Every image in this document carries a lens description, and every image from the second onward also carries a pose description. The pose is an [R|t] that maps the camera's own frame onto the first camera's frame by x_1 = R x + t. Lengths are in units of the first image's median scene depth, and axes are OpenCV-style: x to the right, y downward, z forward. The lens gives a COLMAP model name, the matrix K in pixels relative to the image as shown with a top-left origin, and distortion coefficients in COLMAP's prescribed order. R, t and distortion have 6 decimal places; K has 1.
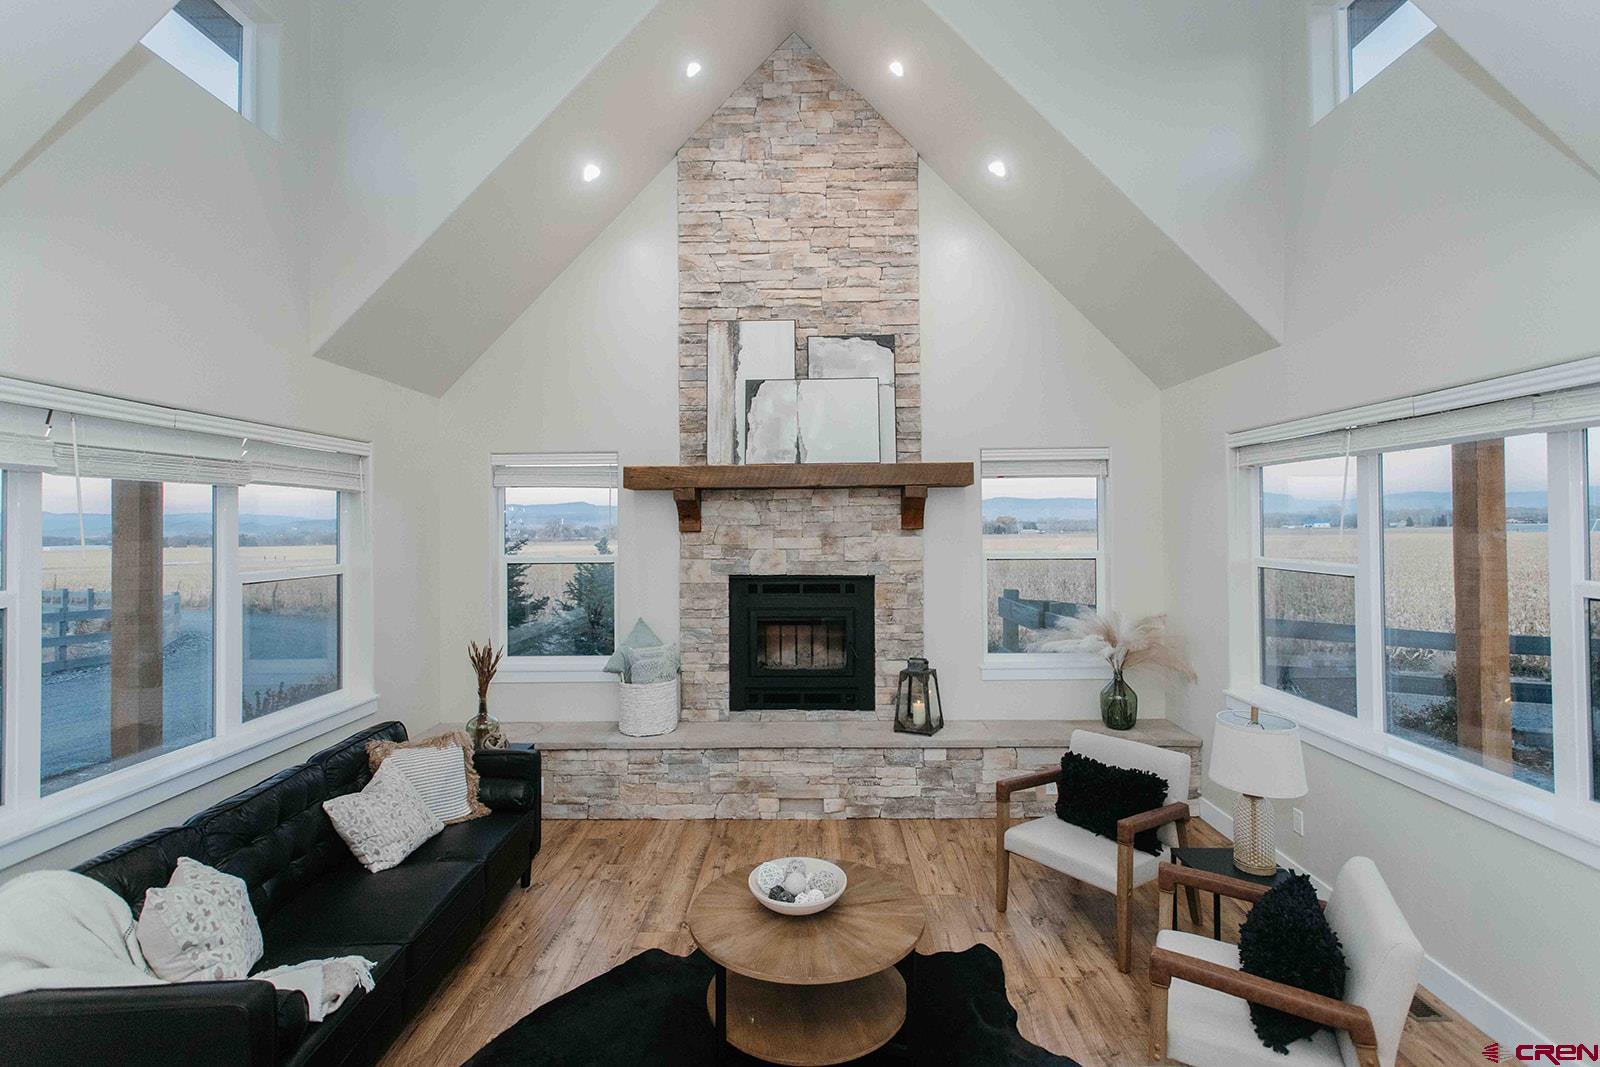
lens RADIAL K [[758.1, 0, 808.6], [0, 758.1, 513.7], [0, 0, 1]] dist [0.006578, 0.000781]
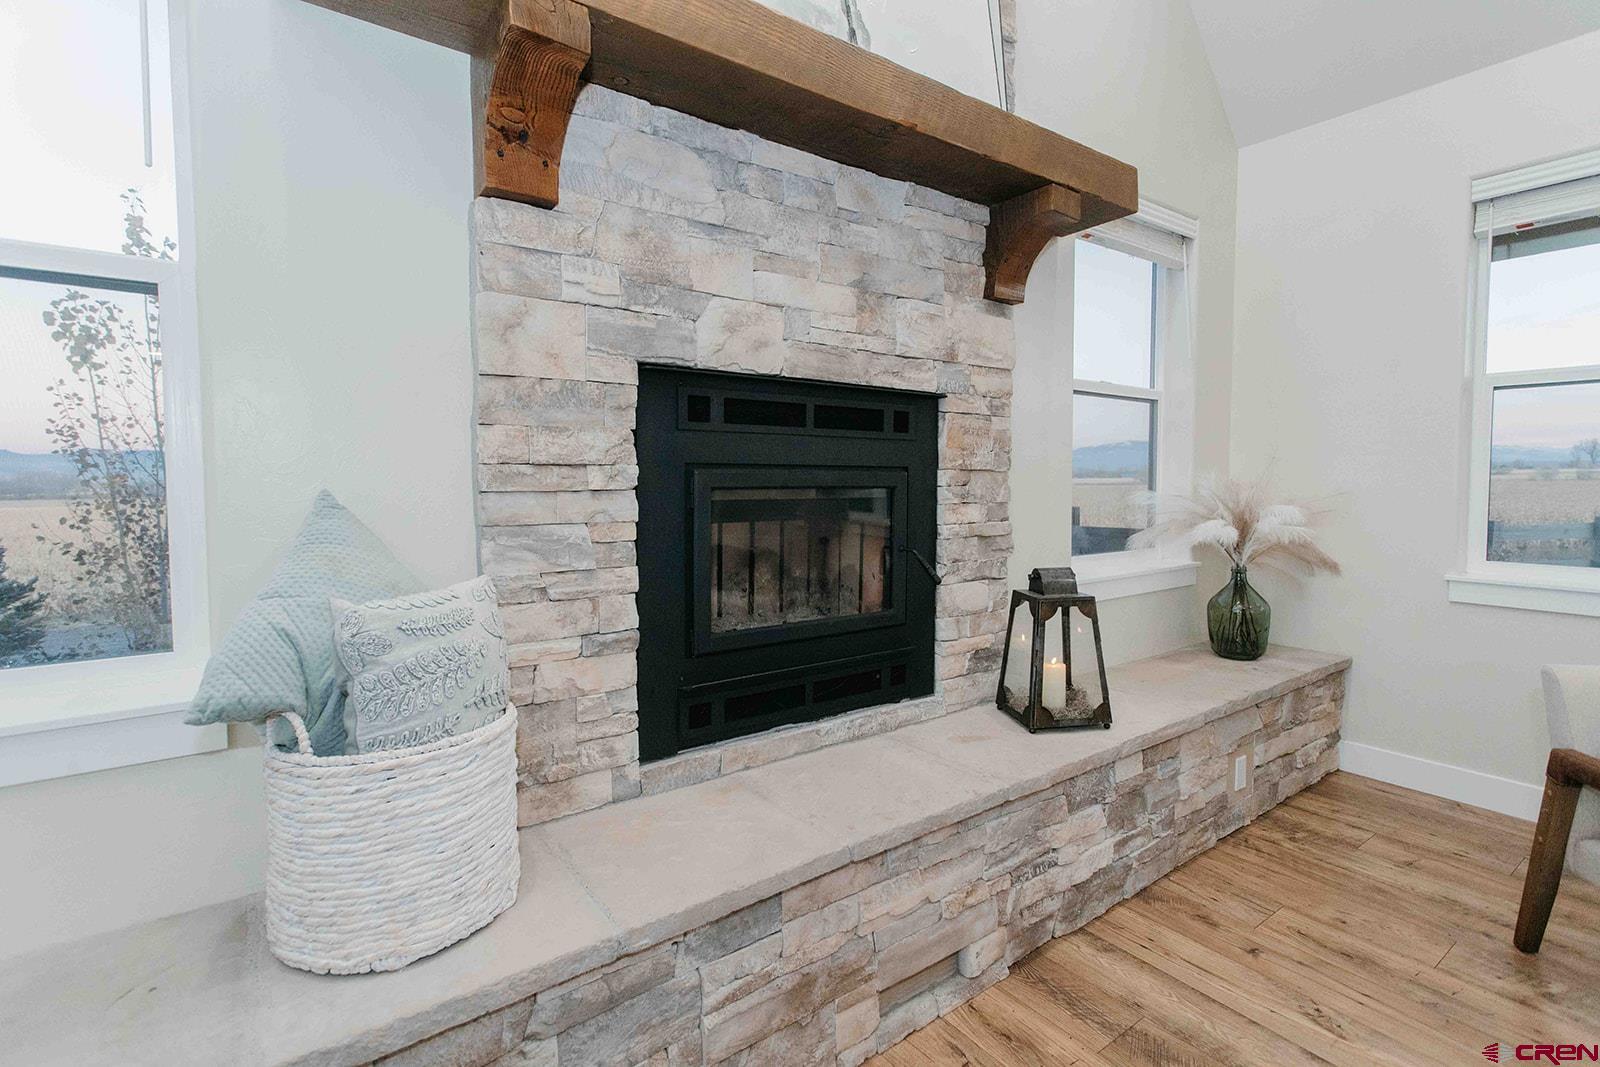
lens RADIAL K [[758.1, 0, 808.8], [0, 758.1, 509.0], [0, 0, 1]] dist [0.006578, 0.000781]
pose [[0.796003, -0.018249, 0.605017, -0.247039], [-0.015640, 0.998592, 0.050697, 0.127154], [-0.605090, -0.049818, 0.794597, 0.690218]]
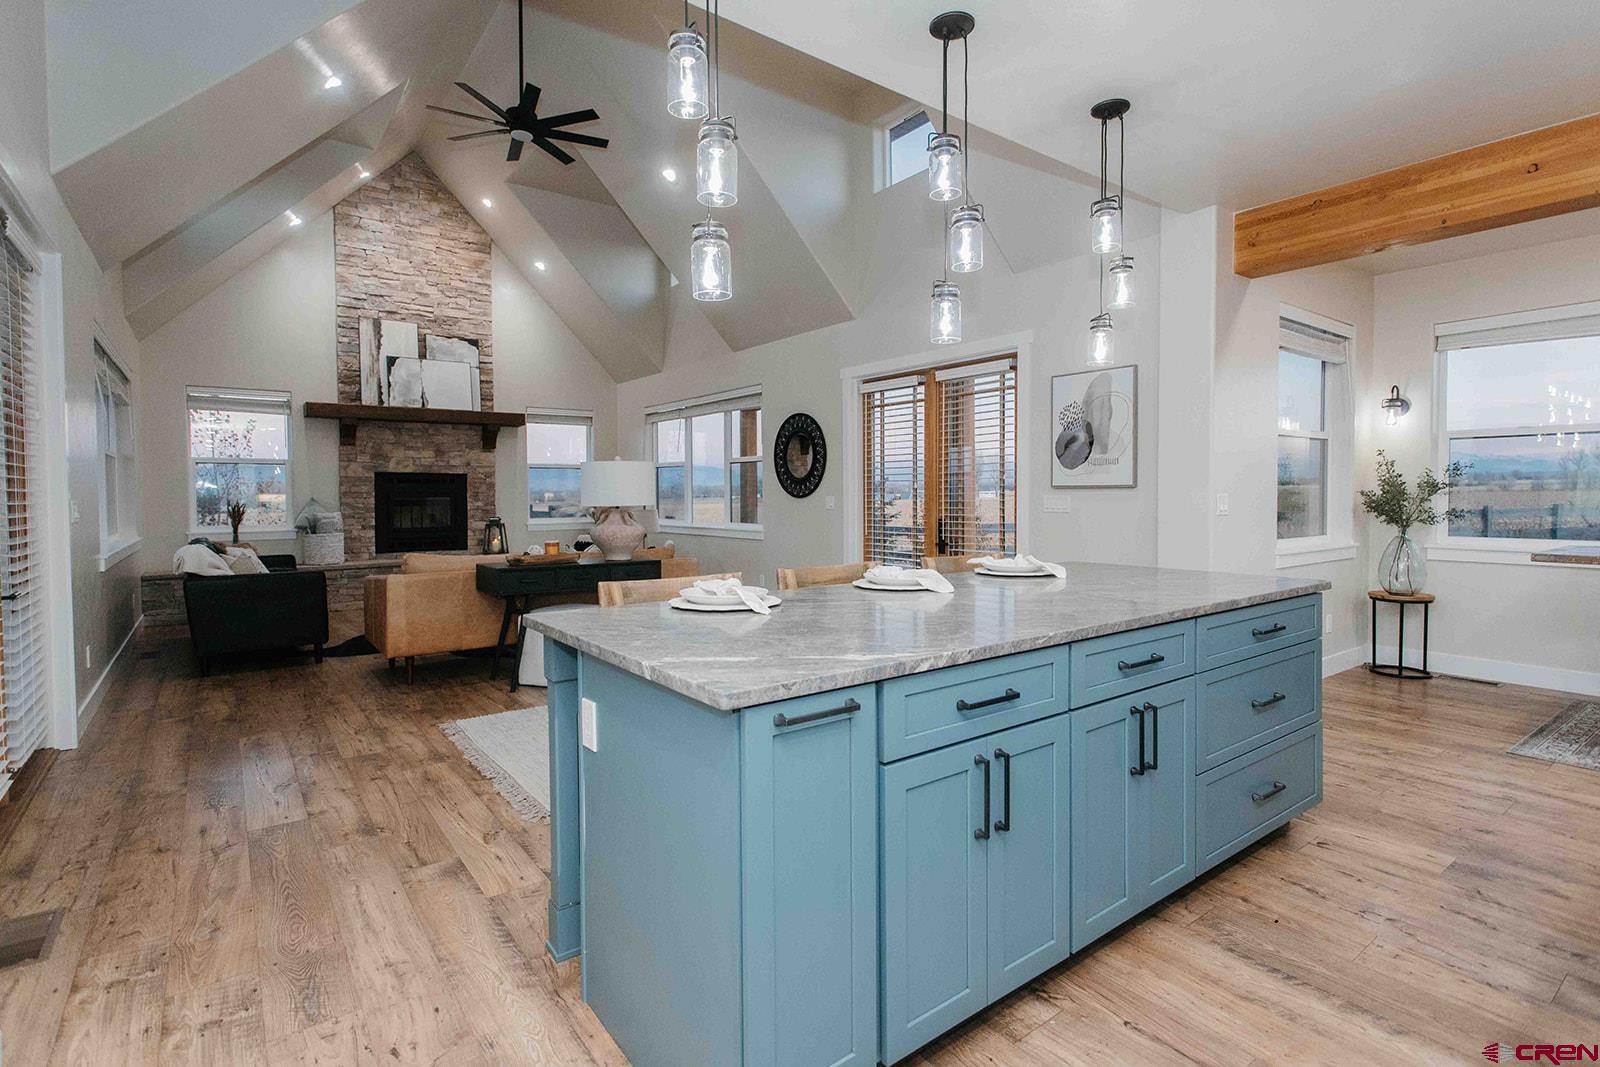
lens RADIAL K [[758.1, 0, 789.6], [0, 758.1, 508.8], [0, 0, 1]] dist [0.006578, 0.000781]
pose [[0.794846, -0.009497, 0.606737, -0.394343], [-0.011409, 0.999467, 0.030590, 0.100292], [-0.606705, -0.031237, 0.794313, -0.881752]]
